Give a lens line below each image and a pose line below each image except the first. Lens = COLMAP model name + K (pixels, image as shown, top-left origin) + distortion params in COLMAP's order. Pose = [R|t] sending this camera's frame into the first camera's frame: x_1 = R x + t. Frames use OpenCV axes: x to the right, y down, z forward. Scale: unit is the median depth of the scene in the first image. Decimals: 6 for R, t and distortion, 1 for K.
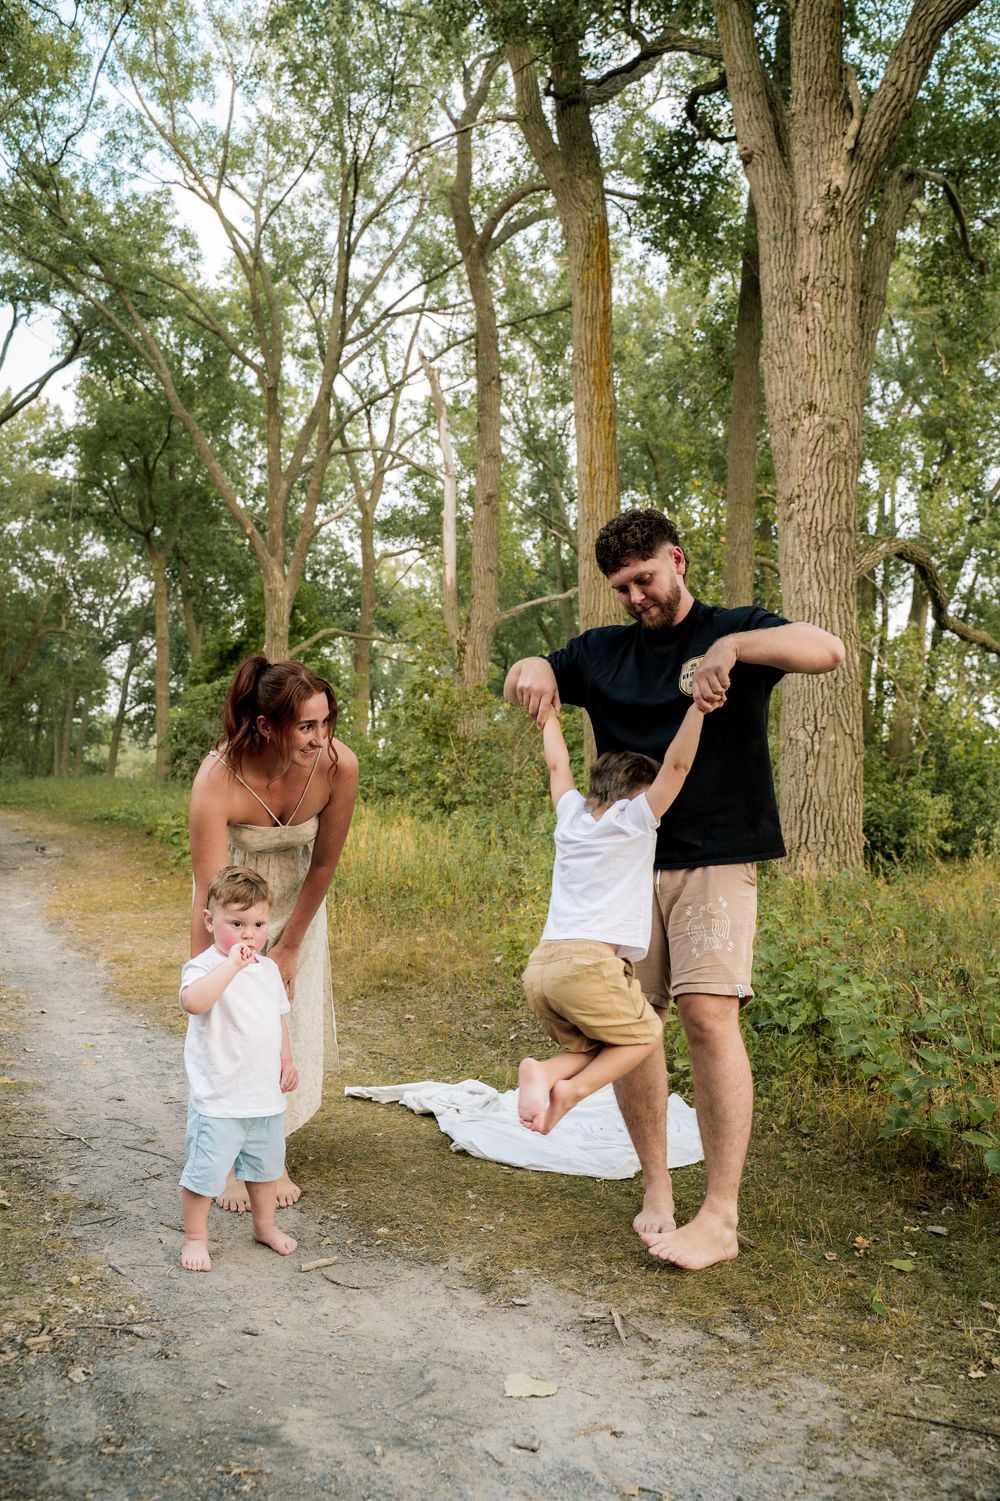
lens RADIAL K [[1203.3, 0, 500.0], [0, 1203.3, 750.5], [0, 0, 1]] dist [-0.010728, 0.006748]
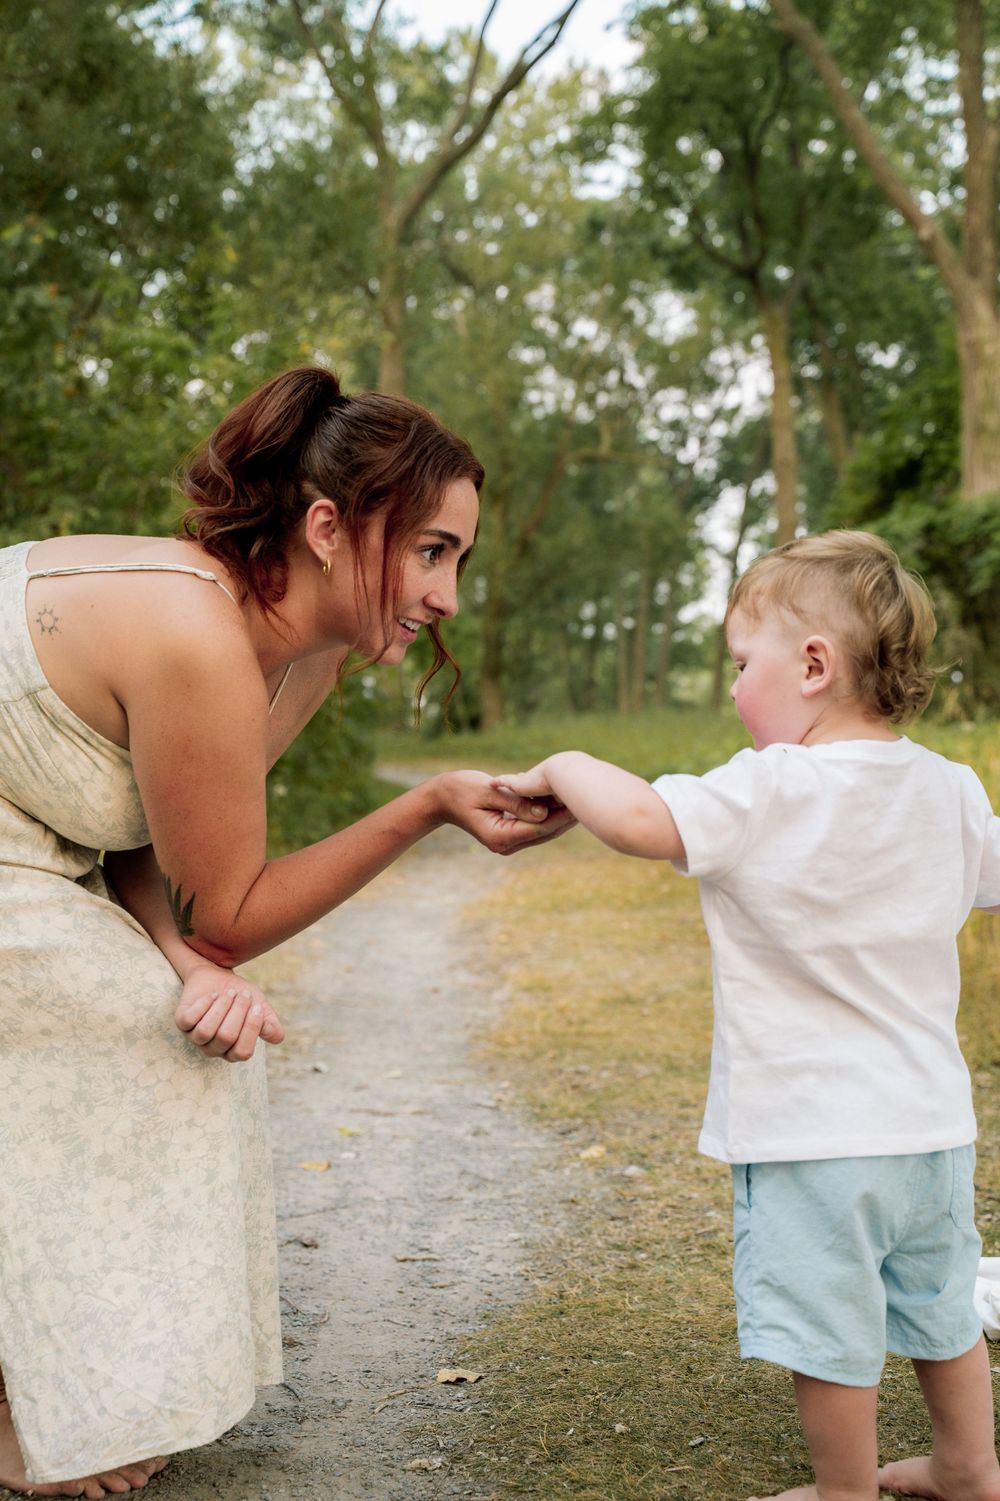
lens RADIAL K [[2202.3, 0, 500.0], [0, 2202.3, 750.5], [0, 0, 1]] dist [0.032057, 0.065696]
pose [[0.913417, -0.019365, -0.406564, 0.006725], [0.032096, 0.999184, 0.024519, 0.010777], [0.405757, -0.035445, 0.913293, 0.034979]]
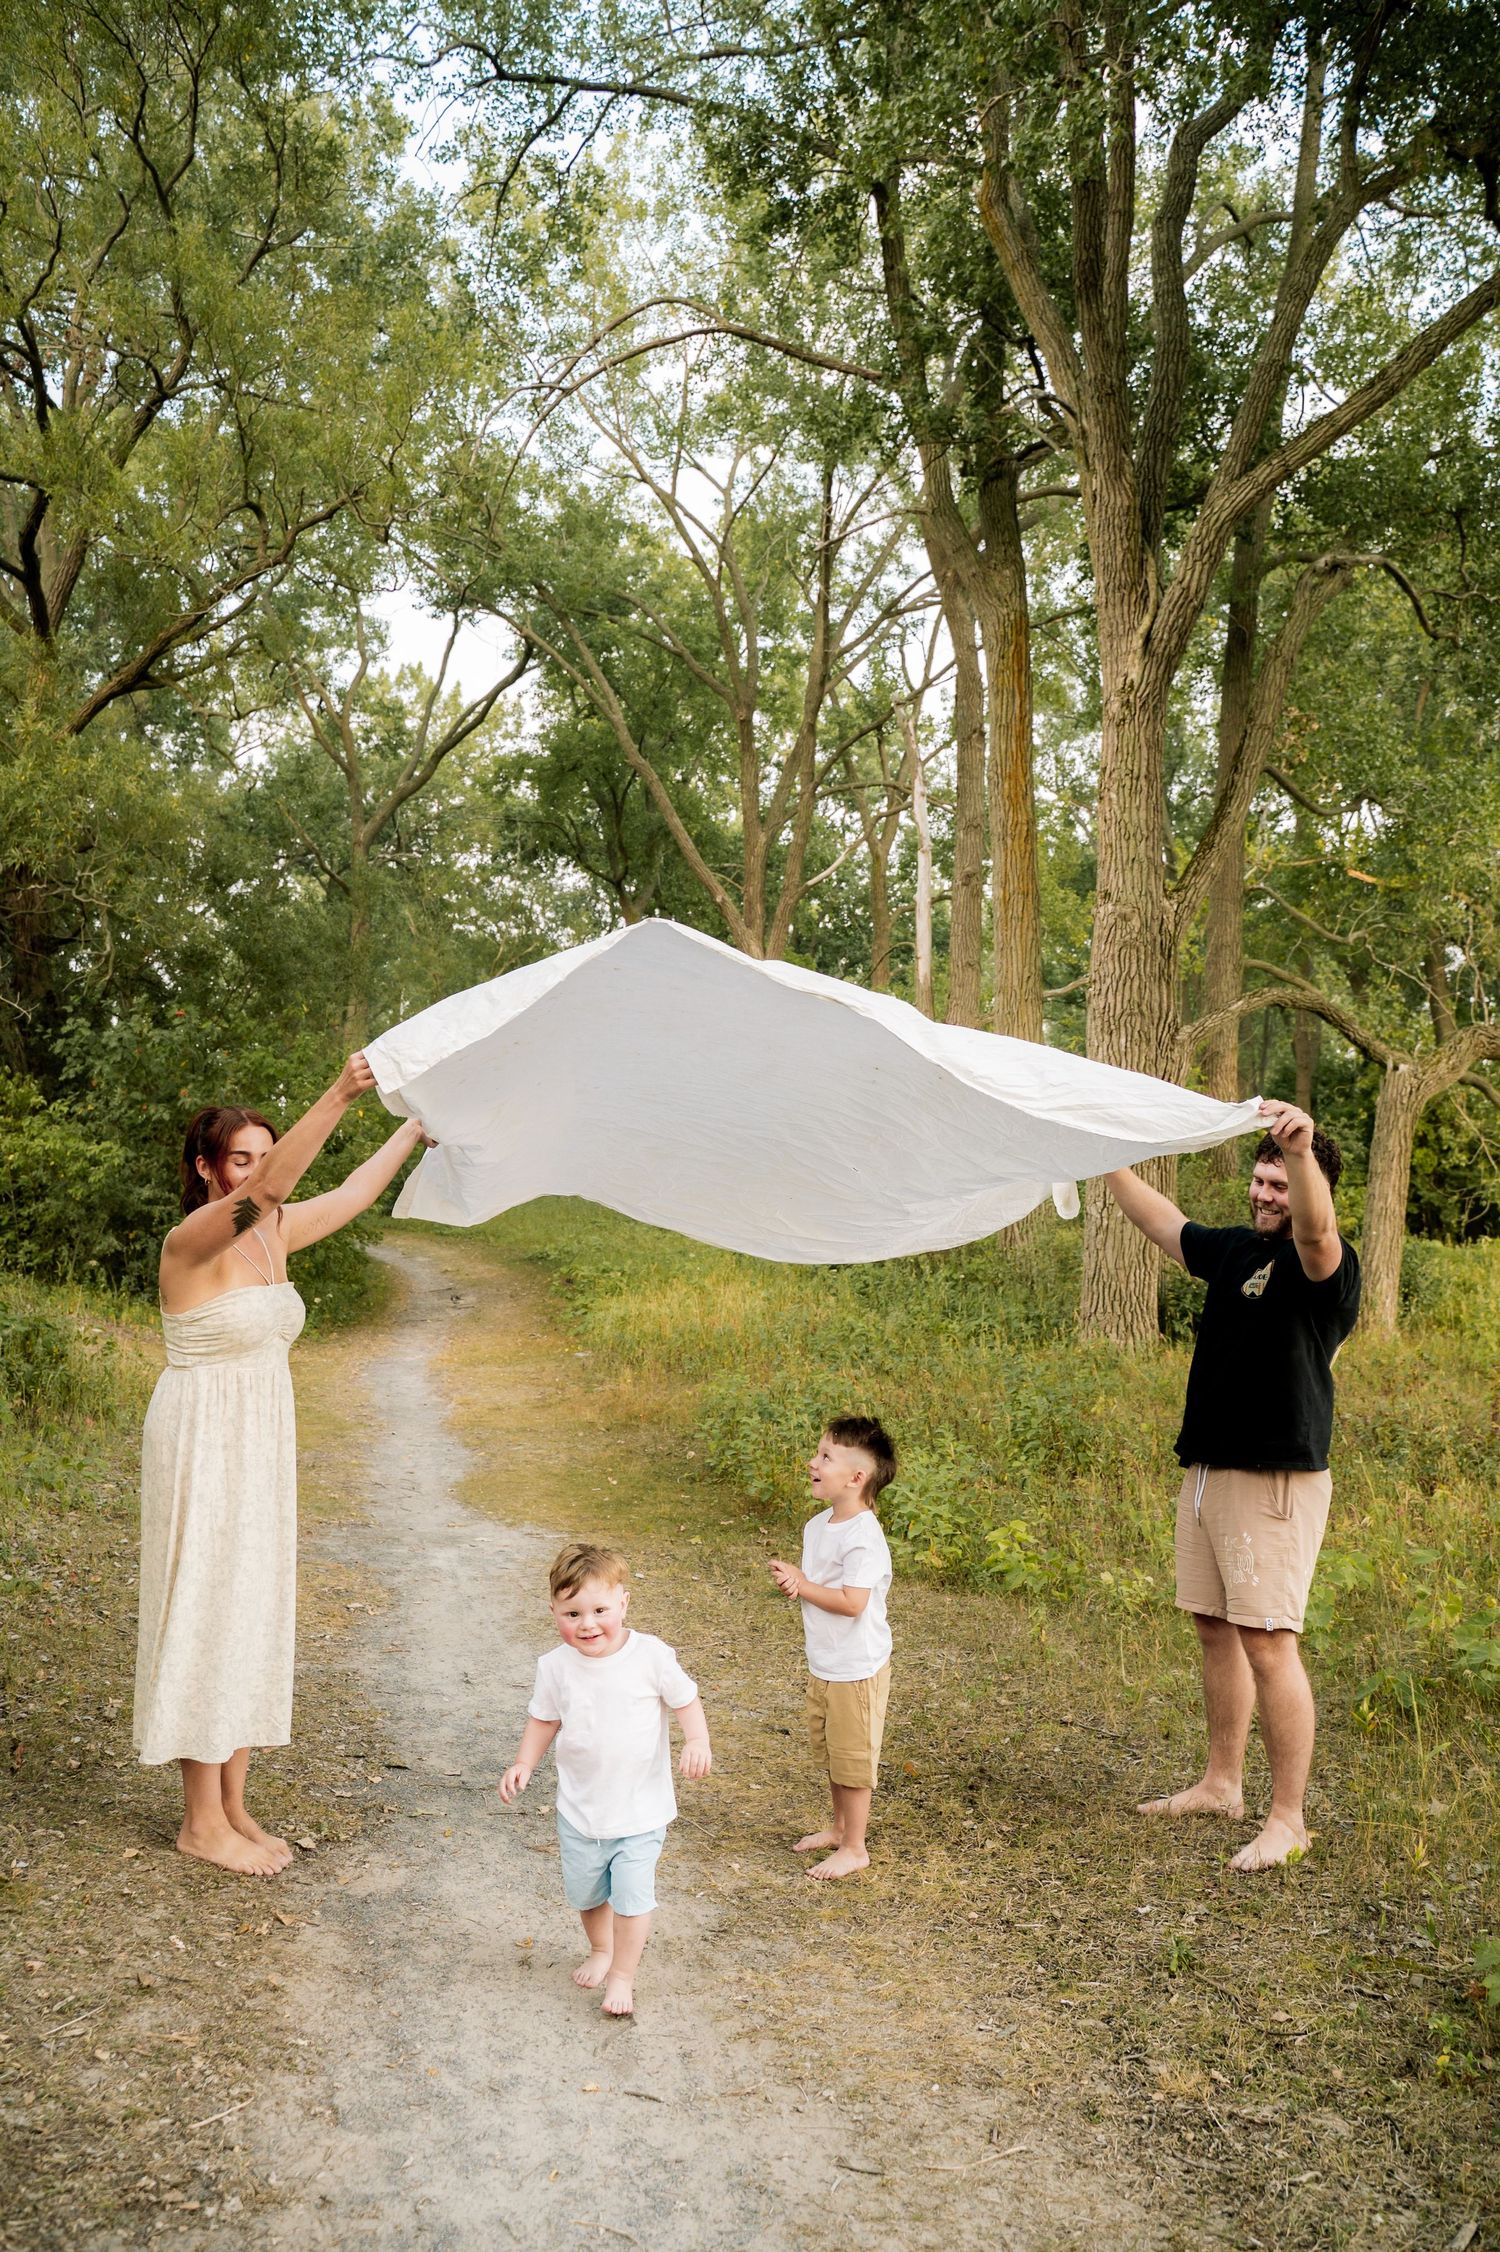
lens RADIAL K [[1824.5, 0, 758.8], [0, 1824.5, 1124.0], [0, 0, 1]] dist [-0.001800, 0.008538]
pose [[0.971844, -0.011425, -0.235349, 0.088531], [0.011257, 0.999935, -0.002057, -0.022892], [0.235357, -0.000650, 0.971909, -0.161698]]
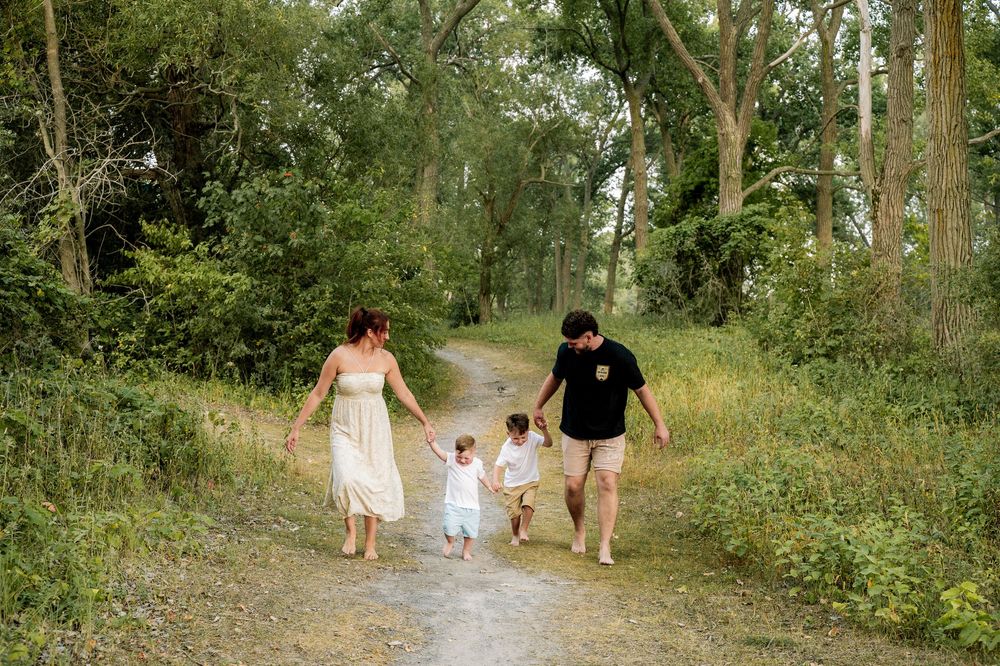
lens RADIAL K [[1353.7, 0, 502.5], [0, 1353.7, 316.4], [0, 0, 1]] dist [0.024490, 0.030049]
pose [[0.917806, -0.014451, -0.396765, 0.082876], [0.031256, 0.998866, 0.035922, -0.020236], [0.395796, -0.045371, 0.917217, -0.136454]]
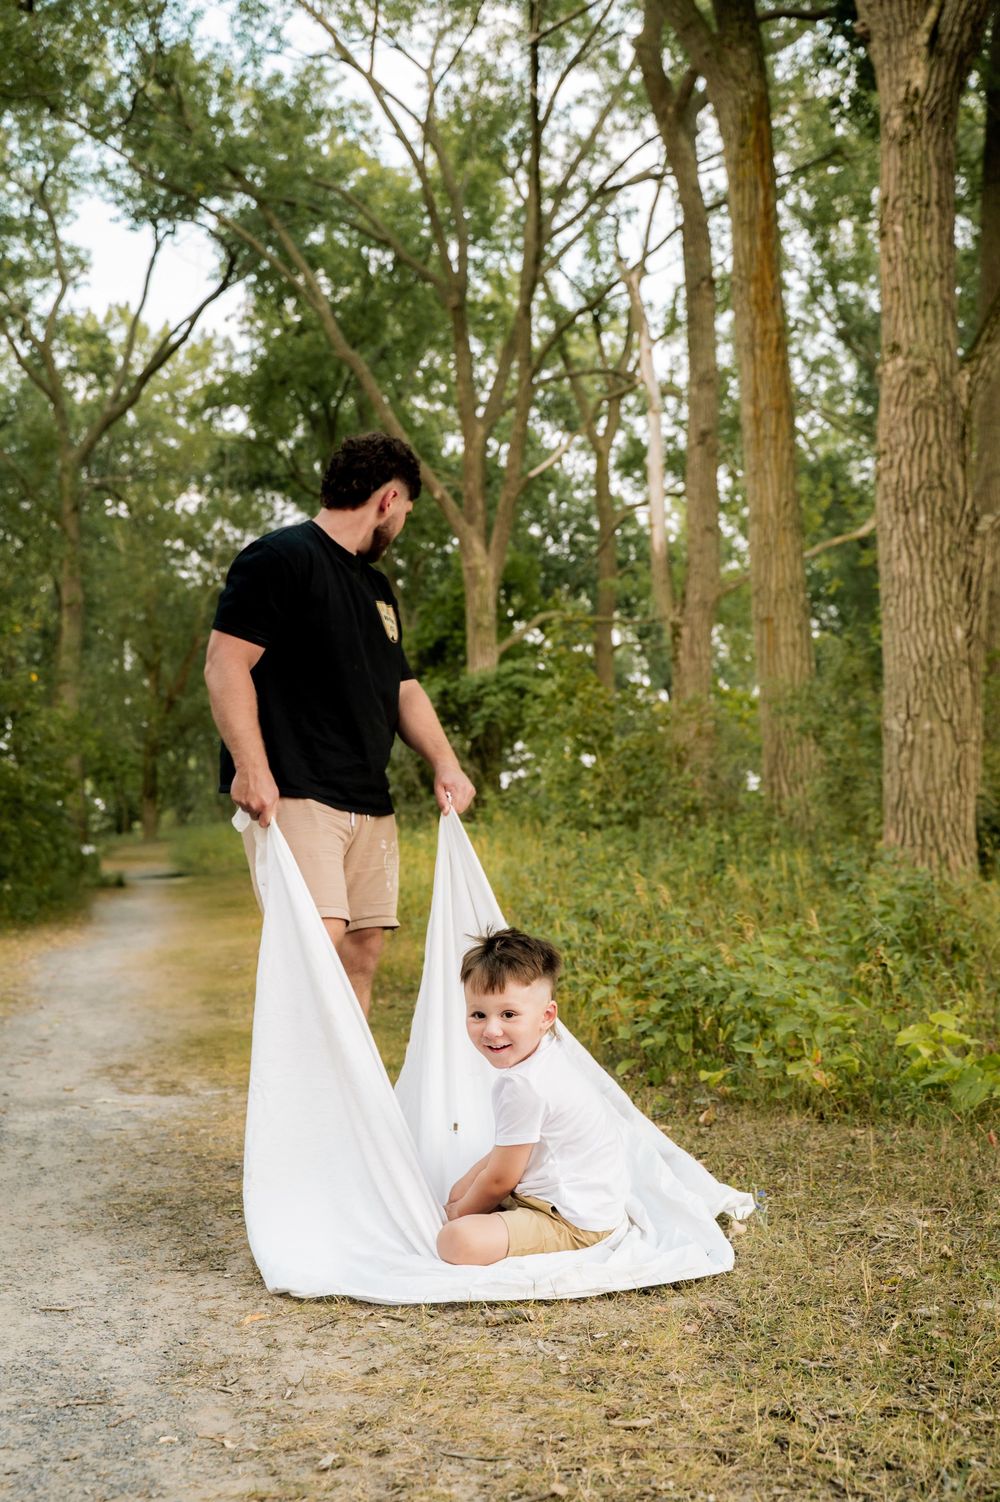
lens RADIAL K [[1751.4, 0, 504.4], [0, 1751.4, 783.1], [0, 0, 1]] dist [0.030803, 0.010148]
pose [[0.972801, -0.050115, -0.226157, 0.067392], [0.051918, 0.998649, 0.002025, 0.003271], [0.225751, -0.013711, 0.974089, -0.082560]]
